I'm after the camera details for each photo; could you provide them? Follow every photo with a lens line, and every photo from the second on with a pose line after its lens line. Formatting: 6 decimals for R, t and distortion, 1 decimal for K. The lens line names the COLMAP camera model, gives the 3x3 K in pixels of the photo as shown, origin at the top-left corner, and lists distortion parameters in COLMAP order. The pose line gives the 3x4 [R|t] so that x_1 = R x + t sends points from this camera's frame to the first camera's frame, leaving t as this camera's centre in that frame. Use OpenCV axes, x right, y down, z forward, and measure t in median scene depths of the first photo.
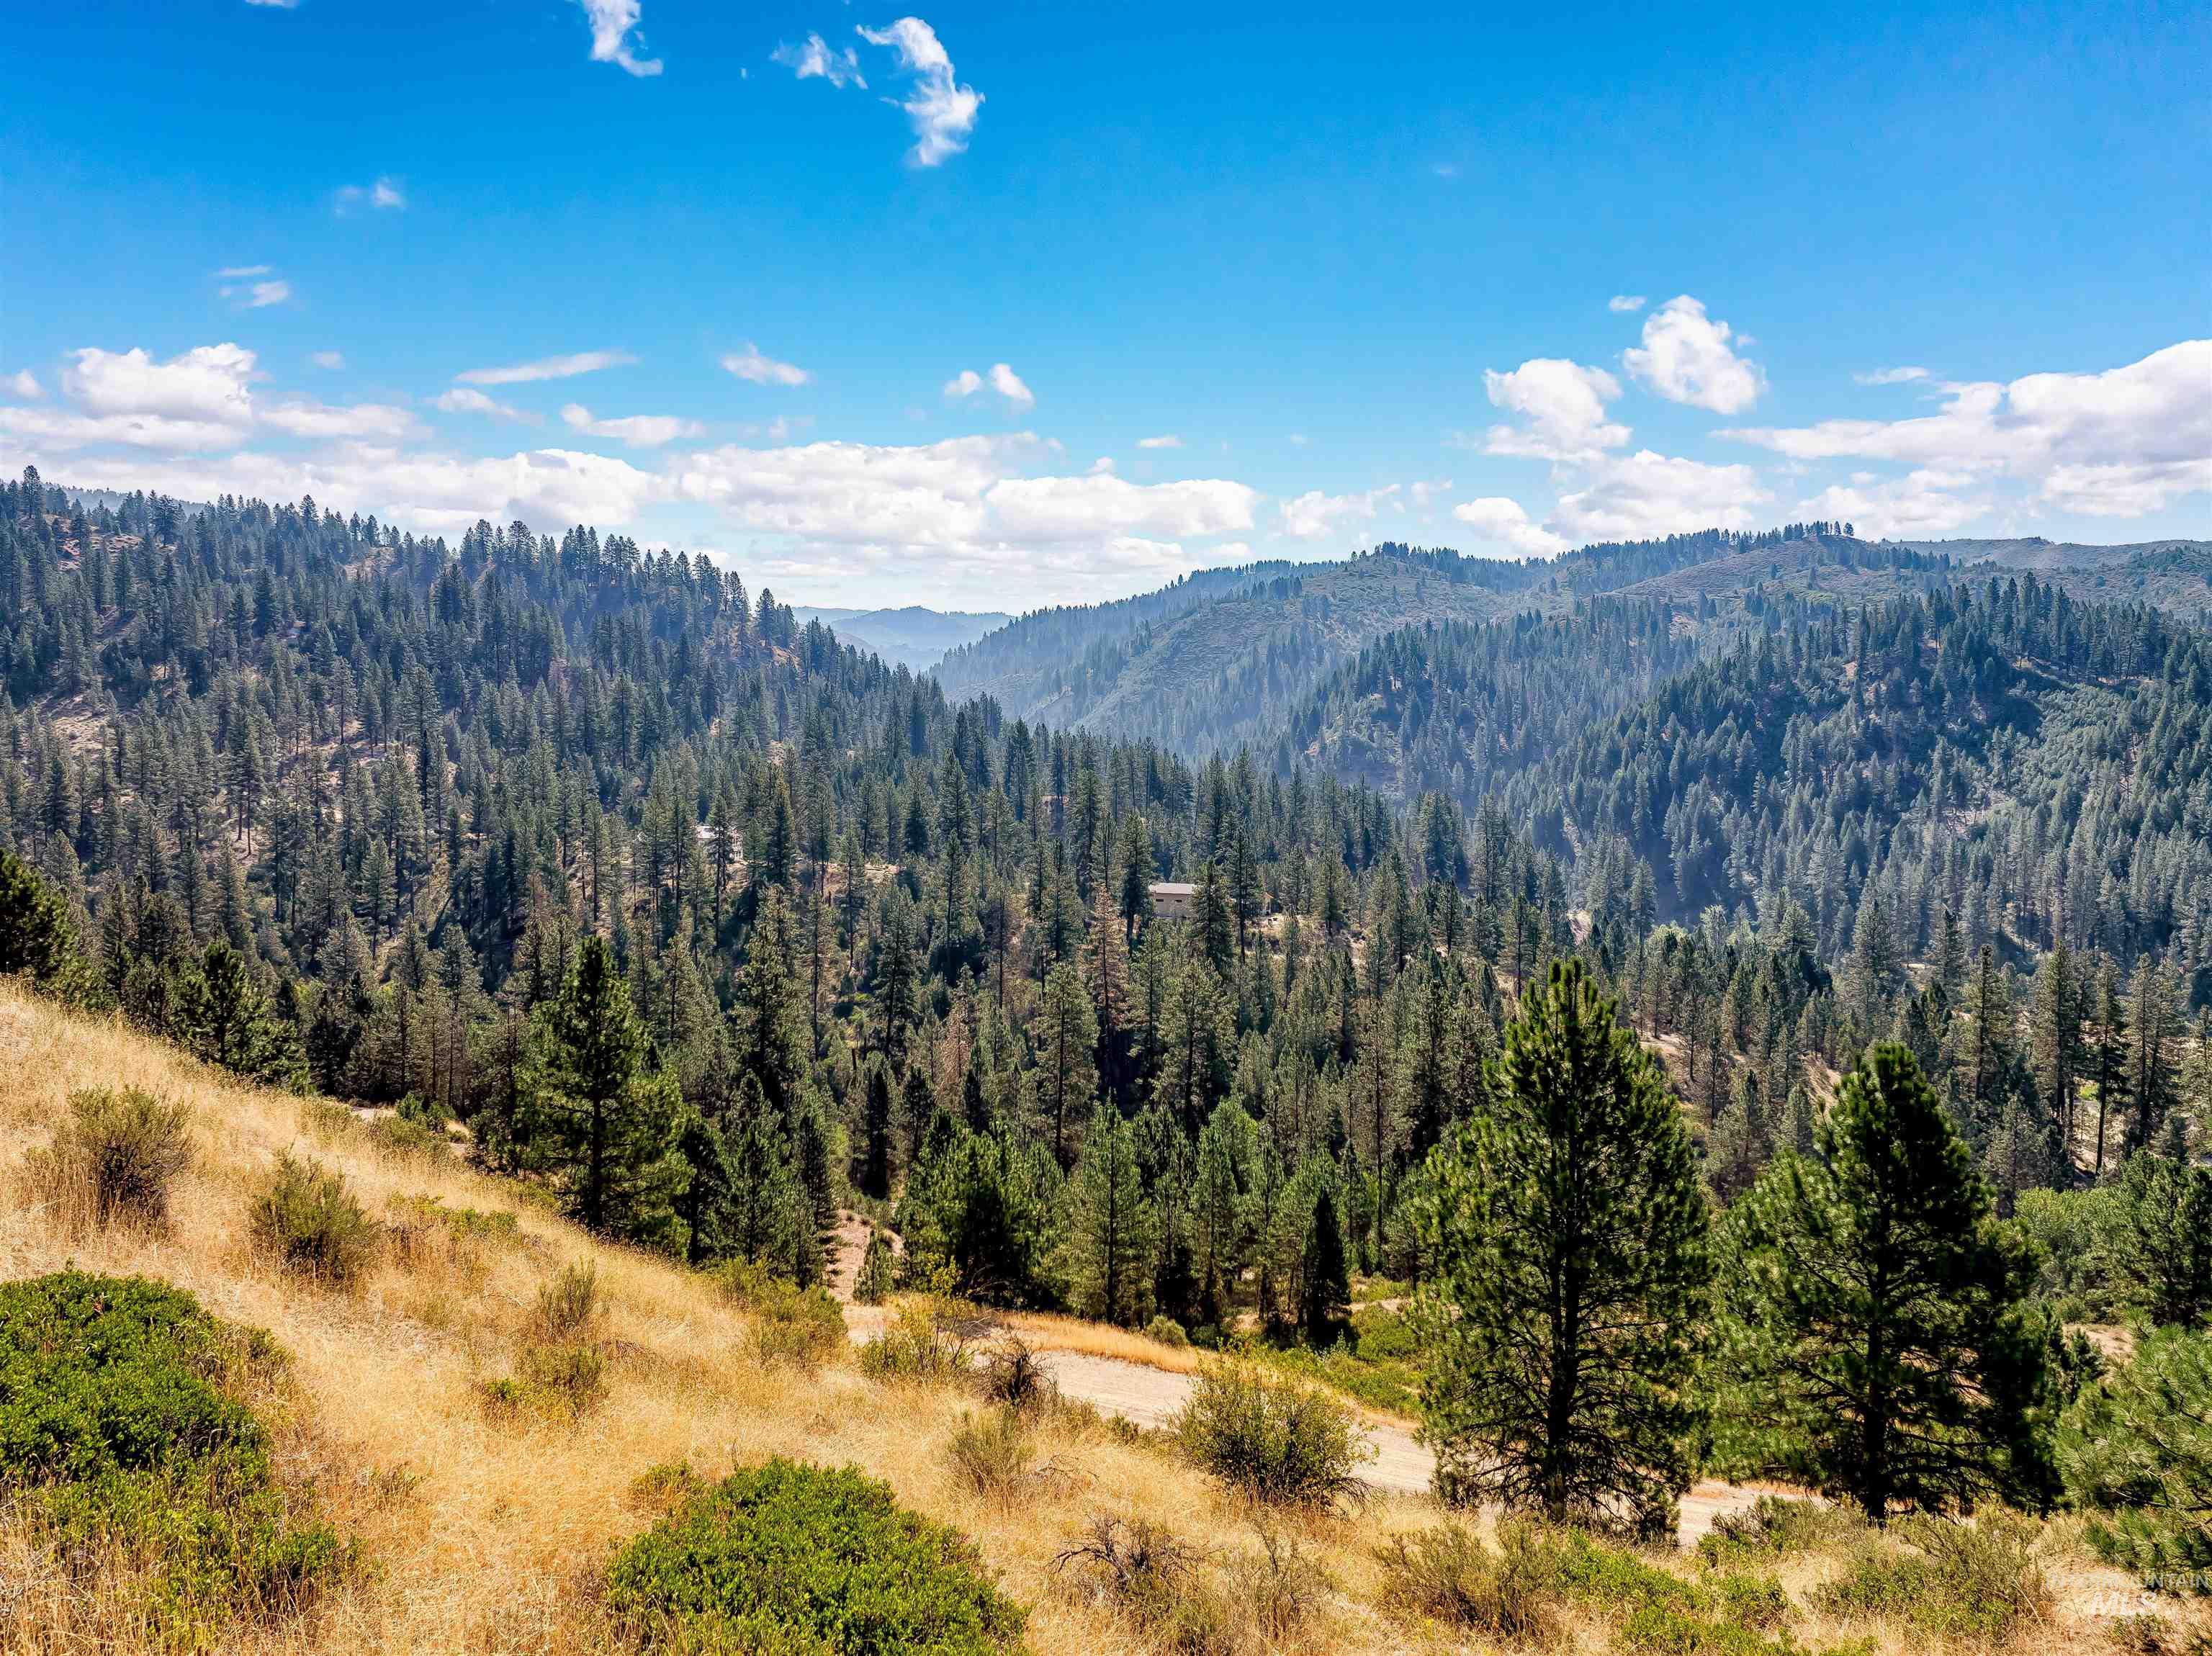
lens RADIAL K [[1579.0, 0, 1111.8], [0, 1579.0, 855.6], [0, 0, 1]] dist [-0.042774, 0.007921]
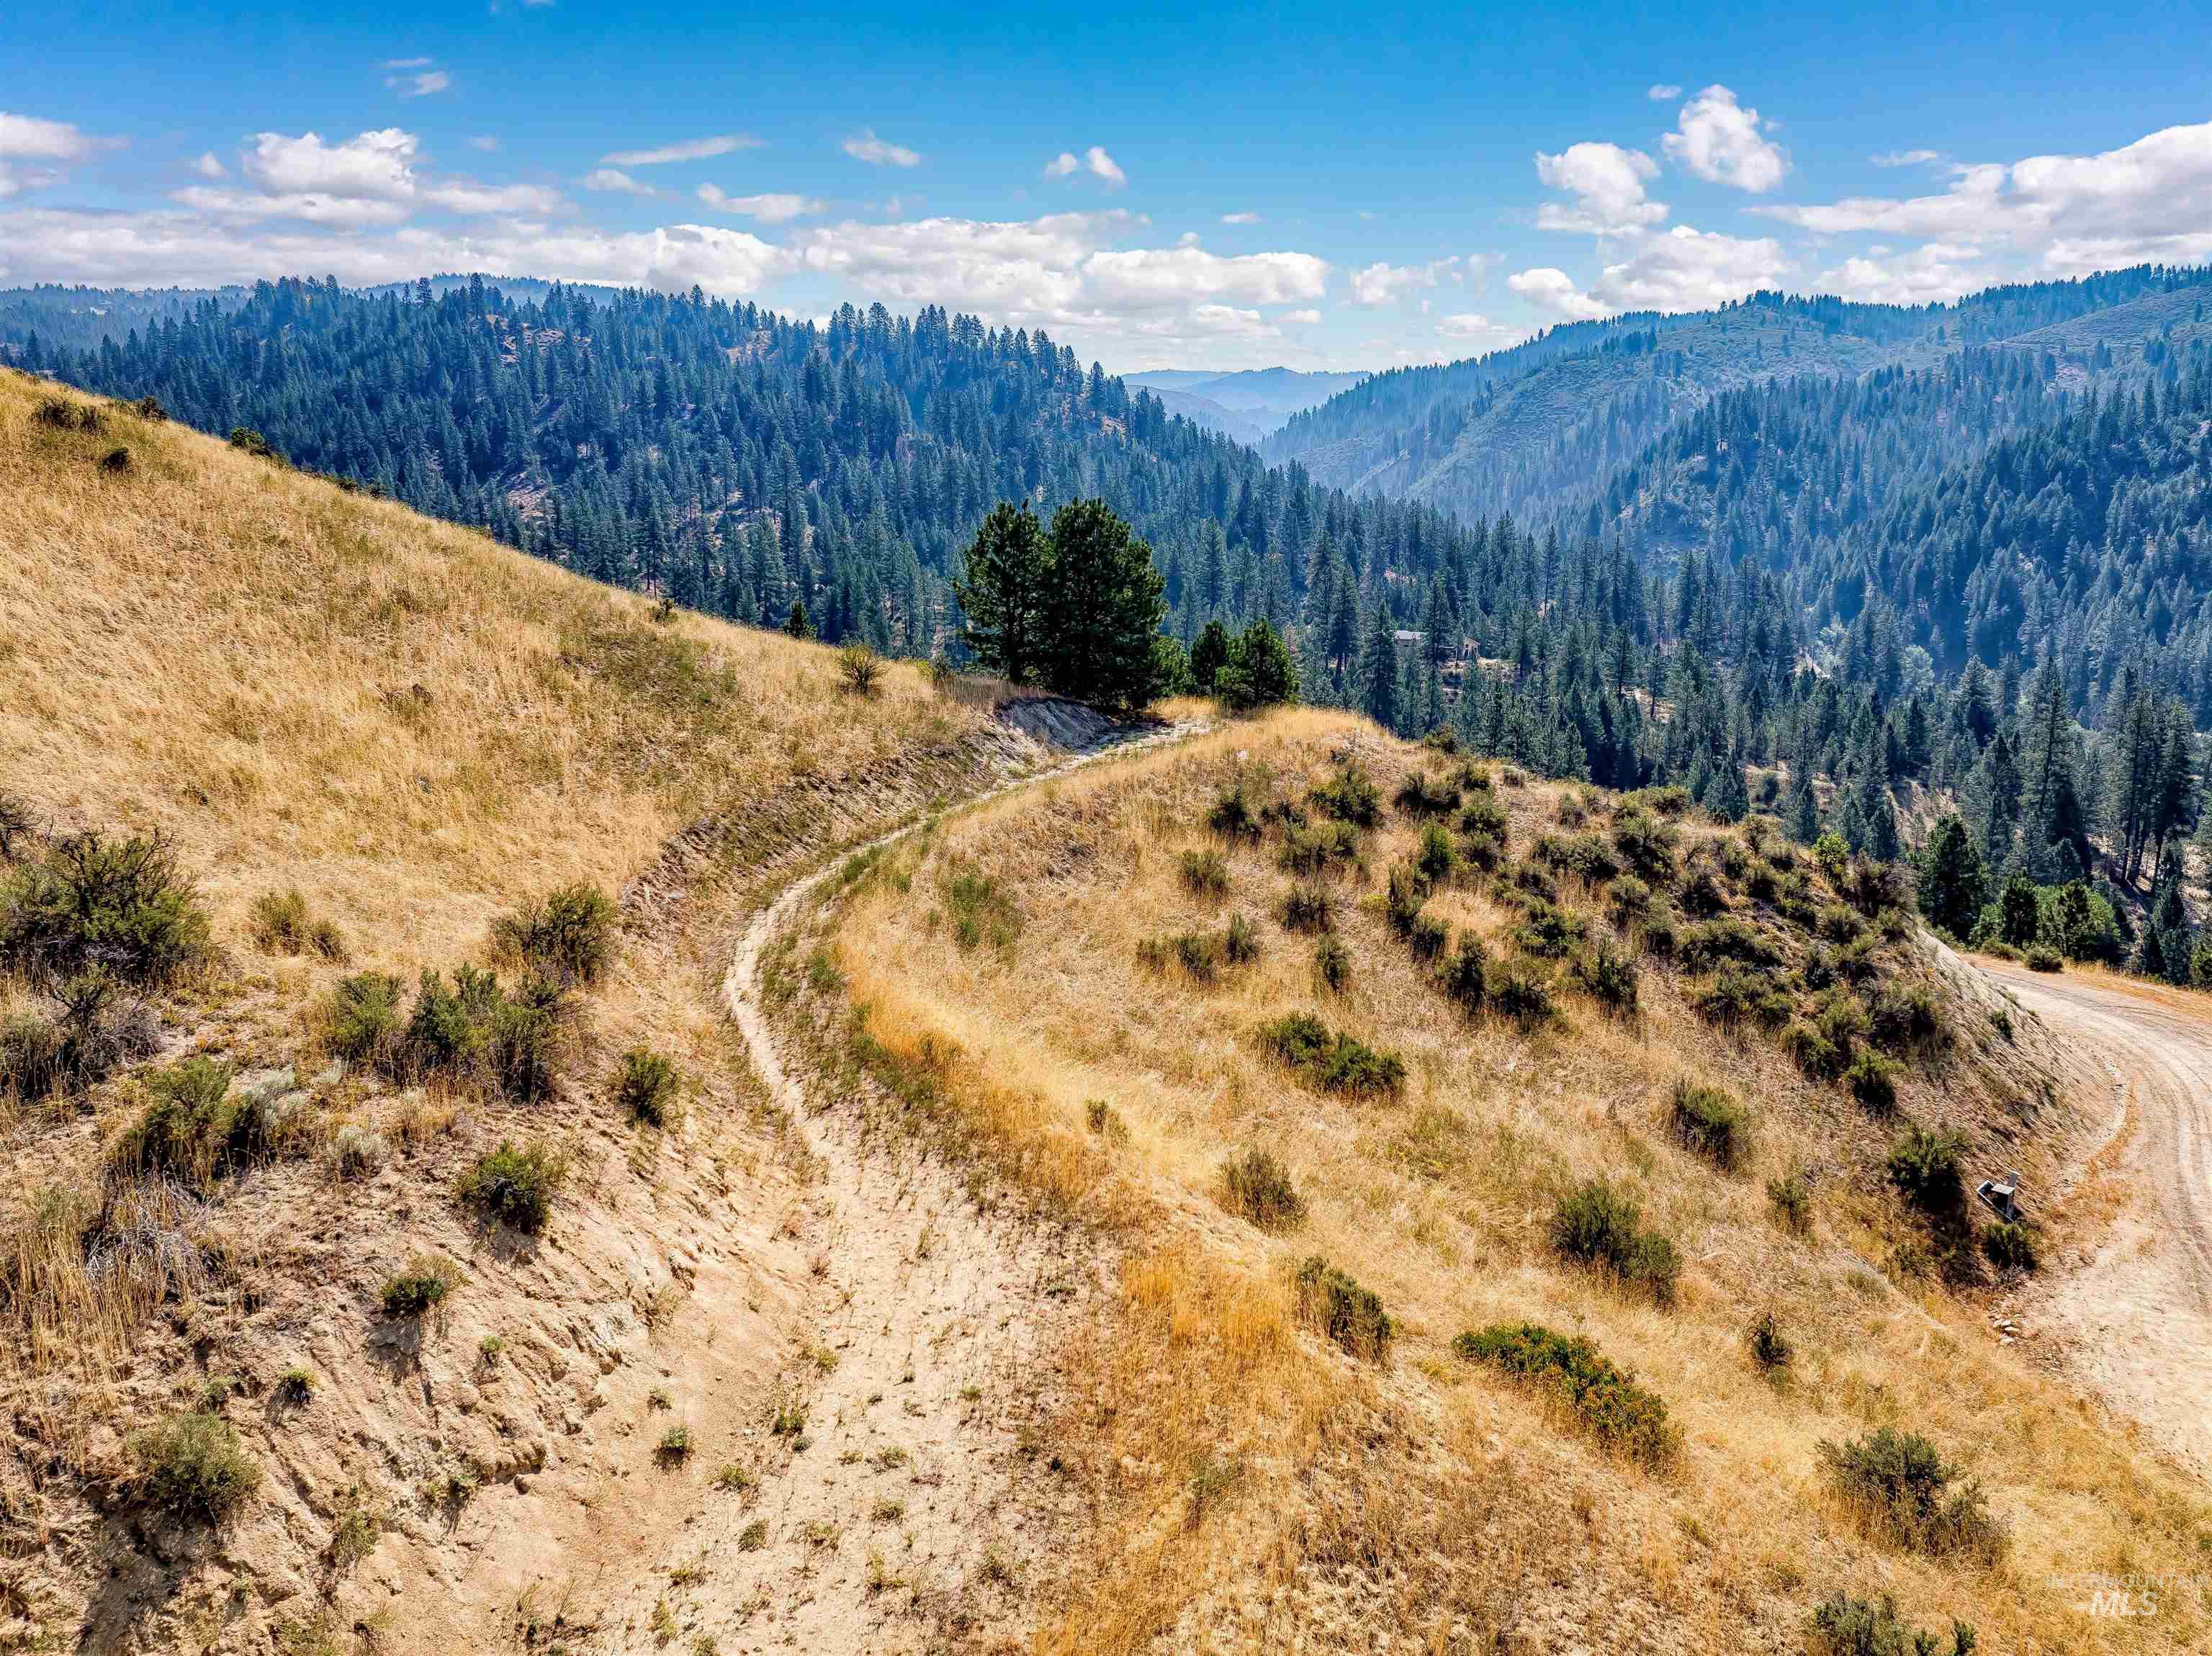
lens RADIAL K [[1573.8, 0, 1104.0], [0, 1573.8, 827.3], [0, 0, 1]] dist [-0.031856, -0.007089]
pose [[0.973494, 0.039801, -0.225222, 0.050409], [-0.010434, 0.991445, 0.130109, 0.006671], [0.228474, -0.124311, 0.965581, -0.089042]]
